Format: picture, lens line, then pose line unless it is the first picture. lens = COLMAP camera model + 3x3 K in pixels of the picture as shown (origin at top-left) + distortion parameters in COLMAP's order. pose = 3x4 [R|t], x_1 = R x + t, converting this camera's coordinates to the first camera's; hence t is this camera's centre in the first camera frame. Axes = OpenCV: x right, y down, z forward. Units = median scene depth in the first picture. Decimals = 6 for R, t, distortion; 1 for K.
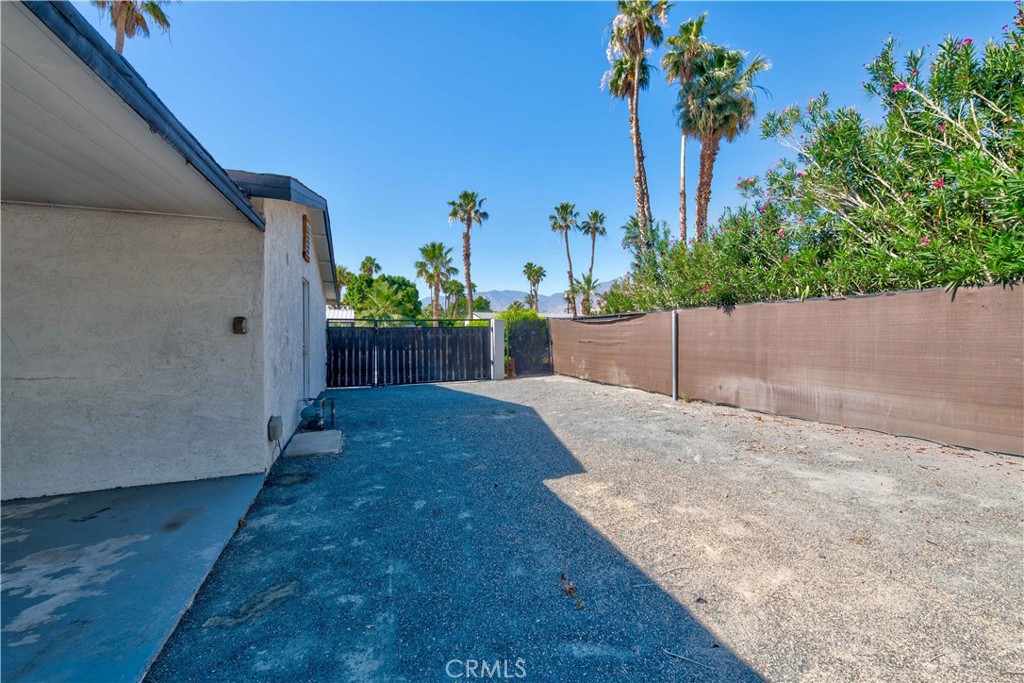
lens RADIAL K [[406.5, 0, 515.2], [0, 406.5, 336.8], [0, 0, 1]] dist [-0.004810, -0.001066]
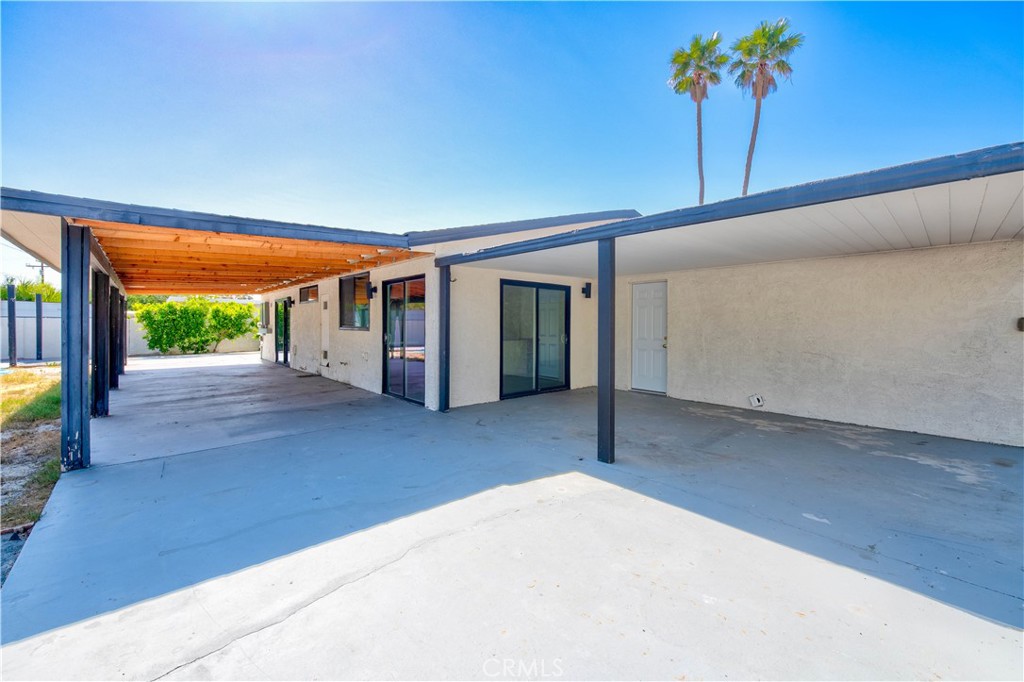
lens RADIAL K [[413.0, 0, 508.2], [0, 413.0, 324.8], [0, 0, 1]] dist [-0.008928, -0.000324]
pose [[0.355114, 0.002730, -0.934819, -0.015172], [-0.020423, 0.999780, -0.004839, 0.001788], [0.934600, 0.020810, 0.355092, -0.151515]]
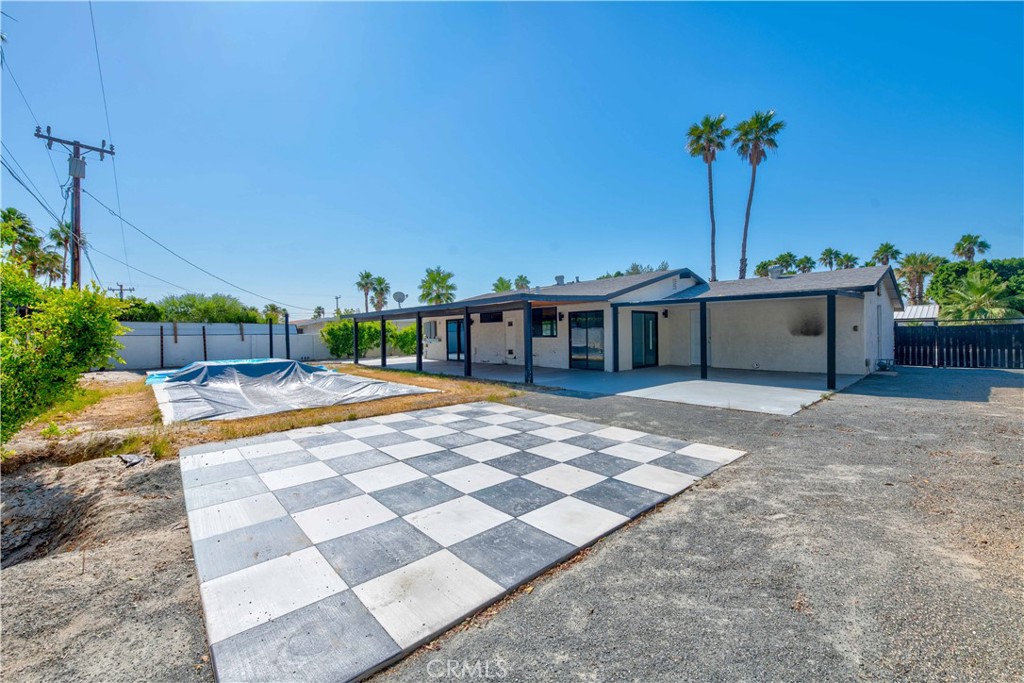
lens RADIAL K [[410.5, 0, 512.3], [0, 410.5, 331.2], [0, 0, 1]] dist [-0.003363, -0.000831]
pose [[0.360161, -0.008594, -0.932851, 0.238286], [0.000859, 0.999960, -0.008880, 0.003675], [0.932890, 0.002397, 0.360154, -0.471877]]
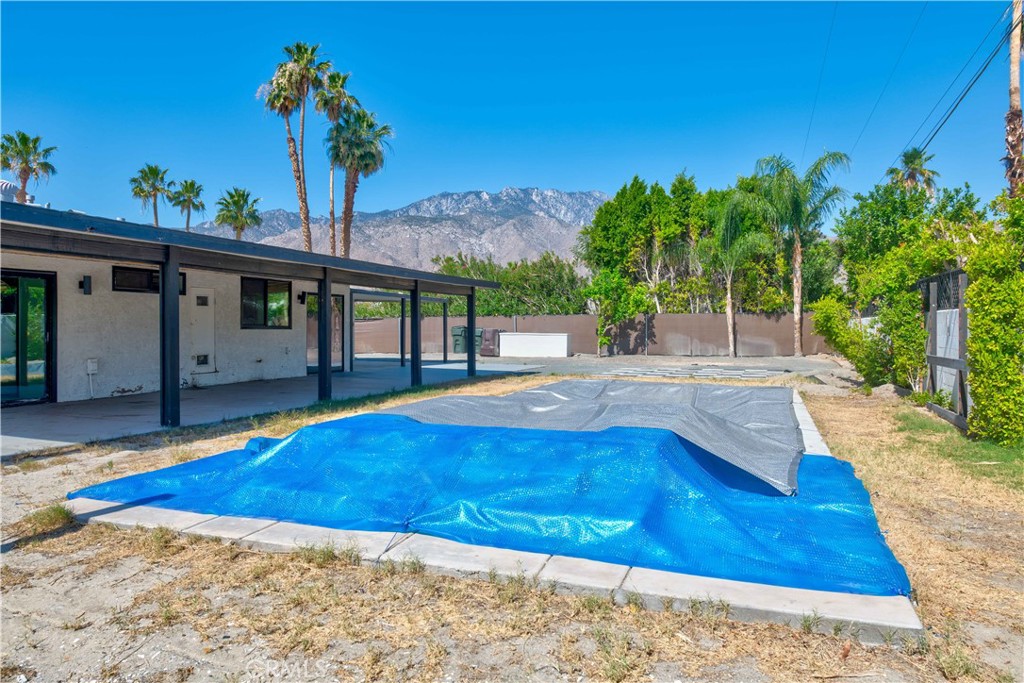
lens RADIAL K [[675.8, 0, 512.0], [0, 675.8, 341.5], [0, 0, 1]] dist [-0.000672, -0.000872]
pose [[0.674318, -0.013034, 0.738326, -0.788142], [0.009623, 0.999914, 0.008864, 0.016101], [-0.738378, 0.001128, 0.674386, -0.826153]]
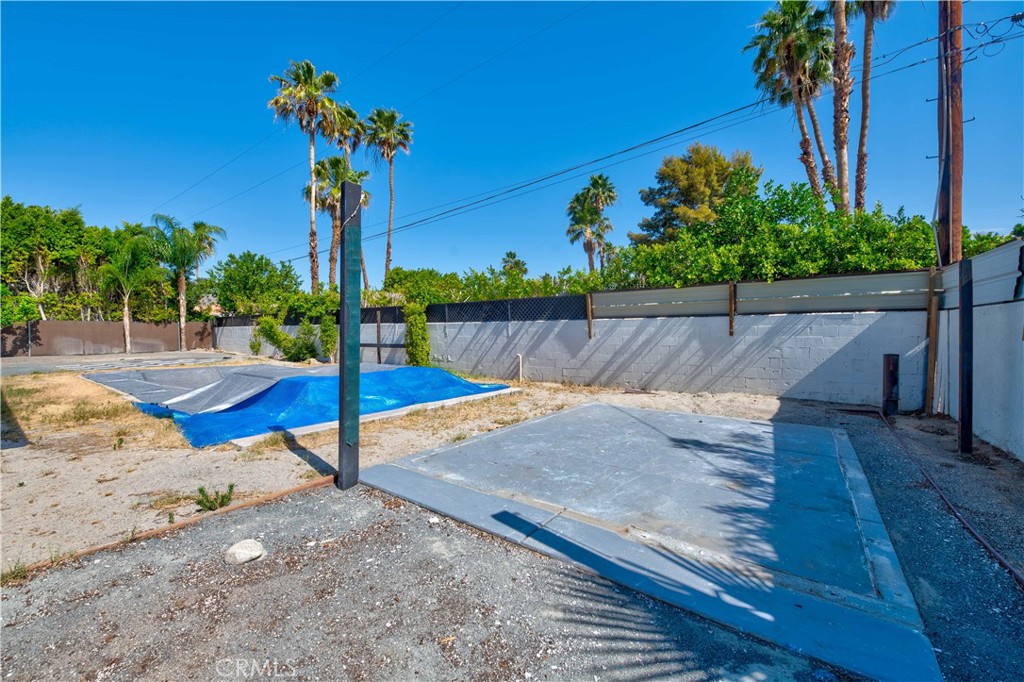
lens RADIAL K [[406.5, 0, 515.2], [0, 406.5, 336.3], [0, 0, 1]] dist [-0.004810, -0.001066]
pose [[-0.529506, -0.006549, 0.848281, -0.976407], [0.016190, 0.999710, 0.017824, 0.013871], [-0.848152, 0.023172, -0.529246, -0.581156]]
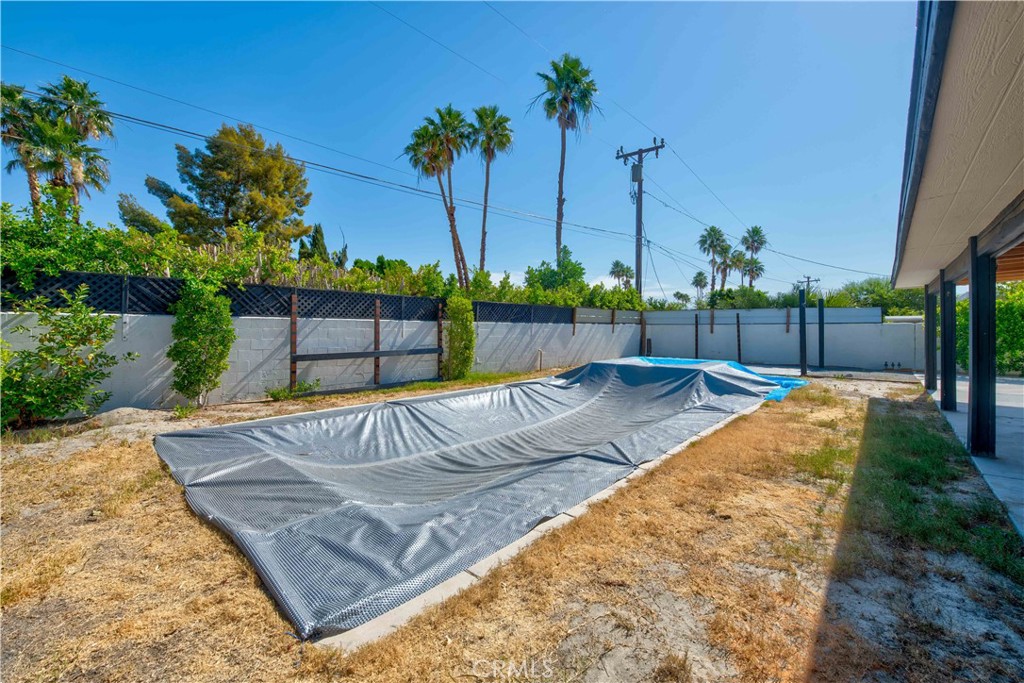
lens RADIAL K [[410.5, 0, 512.3], [0, 410.5, 331.2], [0, 0, 1]] dist [-0.003363, -0.000831]
pose [[-0.891337, 0.003458, -0.453328, -0.202008], [-0.005412, 0.999818, 0.018267, 0.004792], [0.453309, 0.018736, -0.891157, -0.287640]]
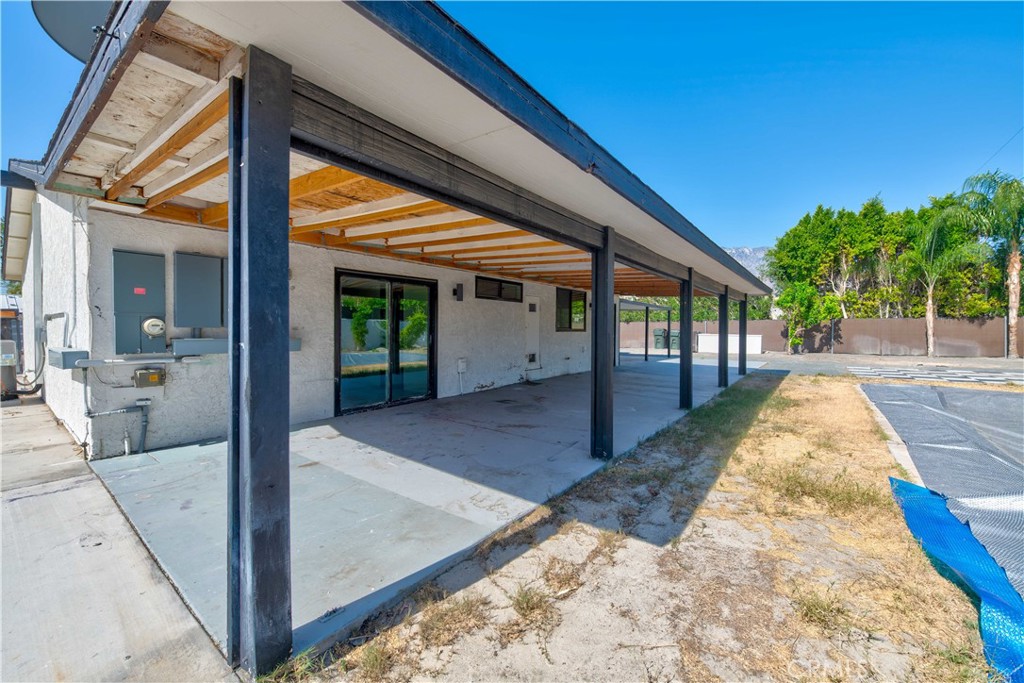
lens RADIAL K [[406.5, 0, 515.2], [0, 406.5, 336.8], [0, 0, 1]] dist [-0.004810, -0.001066]
pose [[0.850552, -0.006172, 0.525855, -0.765900], [0.003891, 0.999978, 0.005442, 0.010350], [-0.525877, -0.002582, 0.850557, -0.550985]]
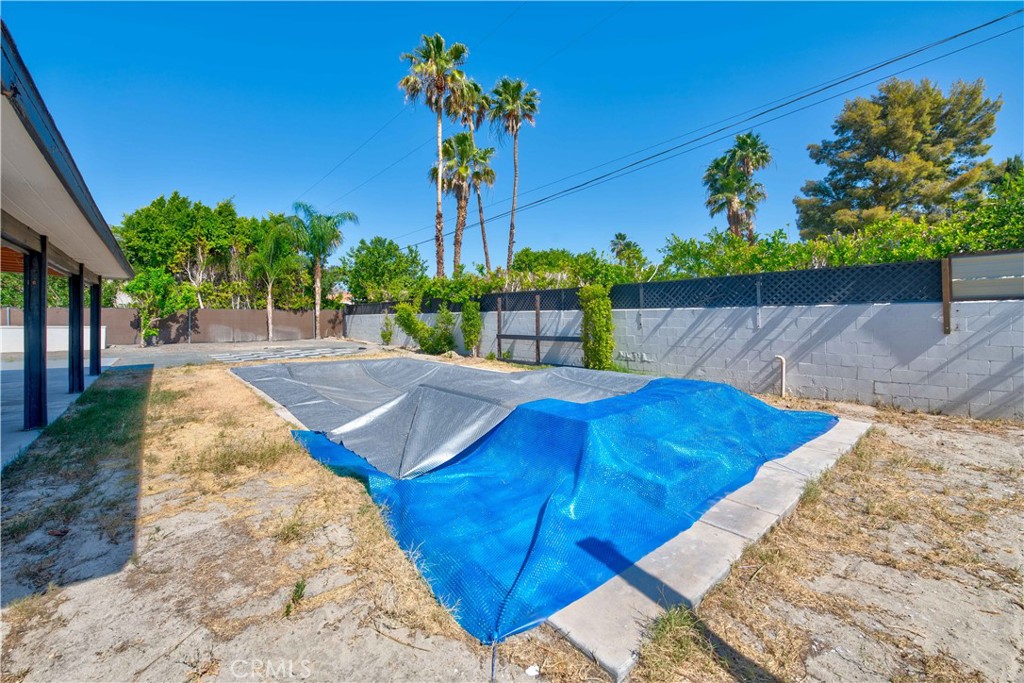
lens RADIAL K [[414.5, 0, 516.5], [0, 414.5, 311.5], [0, 0, 1]] dist [-0.001723, -0.000281]
pose [[-0.331746, 0.020448, 0.943147, -0.796961], [0.015730, 0.999746, -0.016142, 0.010687], [-0.943238, 0.009481, -0.331983, -0.533750]]
